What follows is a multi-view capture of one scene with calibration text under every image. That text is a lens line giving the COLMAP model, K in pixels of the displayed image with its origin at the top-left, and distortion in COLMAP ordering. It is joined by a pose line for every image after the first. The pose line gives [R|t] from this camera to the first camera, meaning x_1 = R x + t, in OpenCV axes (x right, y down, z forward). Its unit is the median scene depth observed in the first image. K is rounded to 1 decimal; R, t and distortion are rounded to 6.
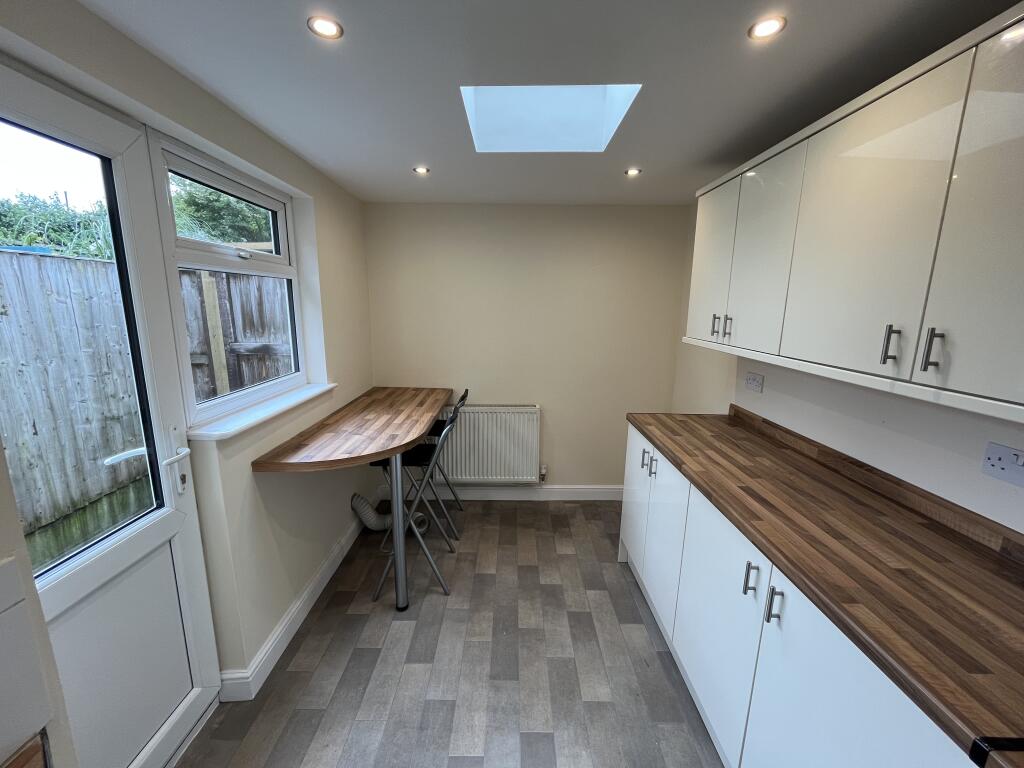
lens RADIAL K [[413.6, 0, 517.3], [0, 413.6, 384.7], [0, 0, 1]] dist [-0.010327, -0.000226]
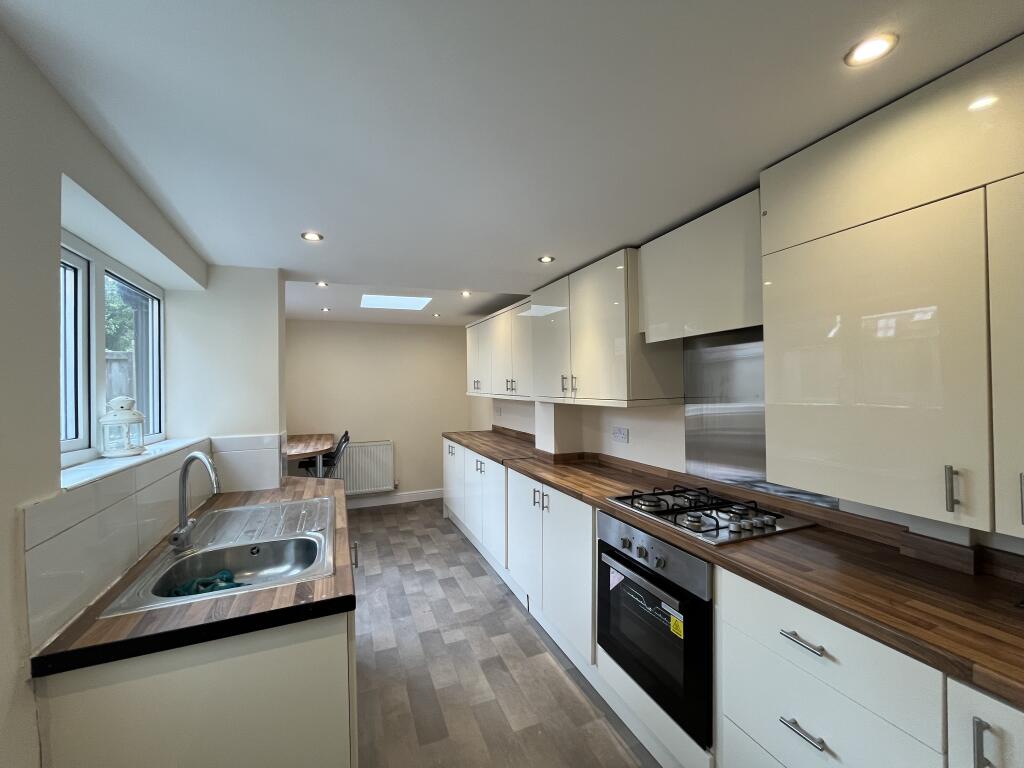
lens RADIAL K [[413.6, 0, 512.5], [0, 413.6, 381.1], [0, 0, 1]] dist [-0.010327, -0.000226]
pose [[0.928930, -0.022717, 0.369557, -0.137100], [0.092600, 0.980651, -0.172481, 0.197460], [-0.358488, 0.194444, 0.913060, -0.925225]]
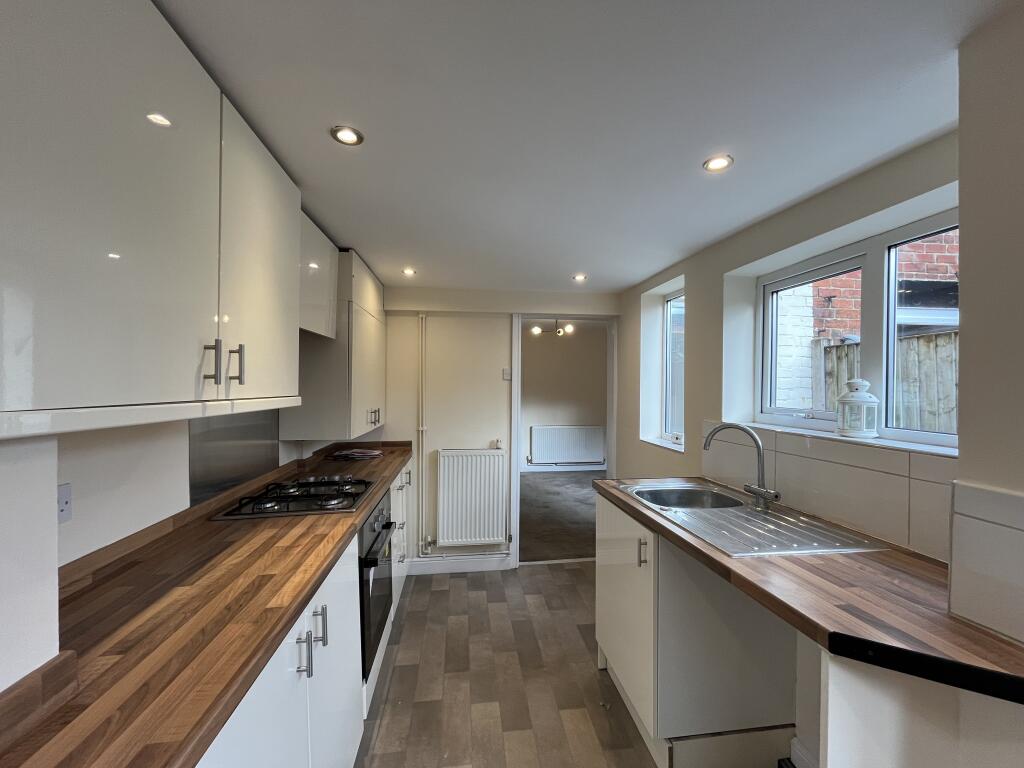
lens RADIAL K [[413.6, 0, 512.1], [0, 413.6, 386.3], [0, 0, 1]] dist [-0.010327, -0.000226]
pose [[-0.992639, -0.037559, -0.115142, 0.145040], [-0.059201, 0.979852, 0.190749, -0.269347], [0.105658, 0.196162, -0.974863, 1.633885]]
